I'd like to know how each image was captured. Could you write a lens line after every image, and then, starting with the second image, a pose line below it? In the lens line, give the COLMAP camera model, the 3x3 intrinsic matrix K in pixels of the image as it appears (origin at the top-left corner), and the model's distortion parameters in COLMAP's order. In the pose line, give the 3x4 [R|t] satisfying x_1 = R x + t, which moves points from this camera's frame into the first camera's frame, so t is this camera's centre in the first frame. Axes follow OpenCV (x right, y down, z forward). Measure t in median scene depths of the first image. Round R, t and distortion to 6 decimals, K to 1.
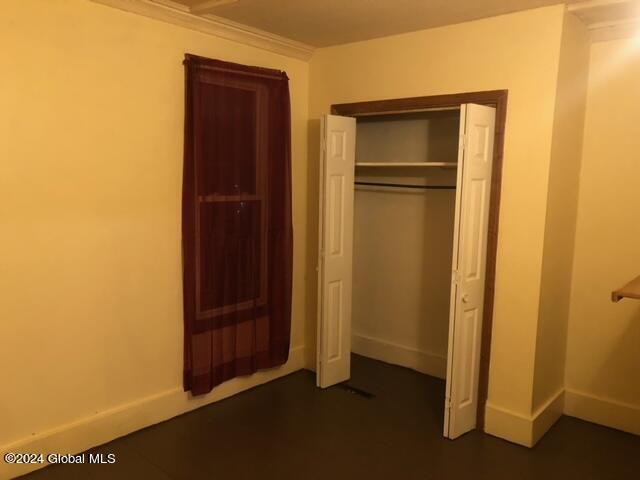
lens RADIAL K [[523.5, 0, 324.5], [0, 523.5, 238.3], [0, 0, 1]] dist [0.042610, -0.058204]
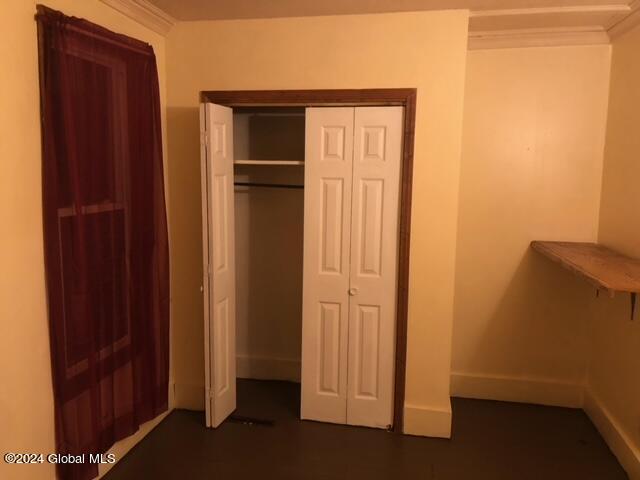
lens RADIAL K [[523.5, 0, 314.8], [0, 523.5, 237.8], [0, 0, 1]] dist [0.042610, -0.058204]
pose [[0.871992, -0.072554, 0.484113, -0.272916], [0.064695, 0.997361, 0.032943, -0.040206], [-0.485225, 0.002594, 0.874385, 0.195276]]
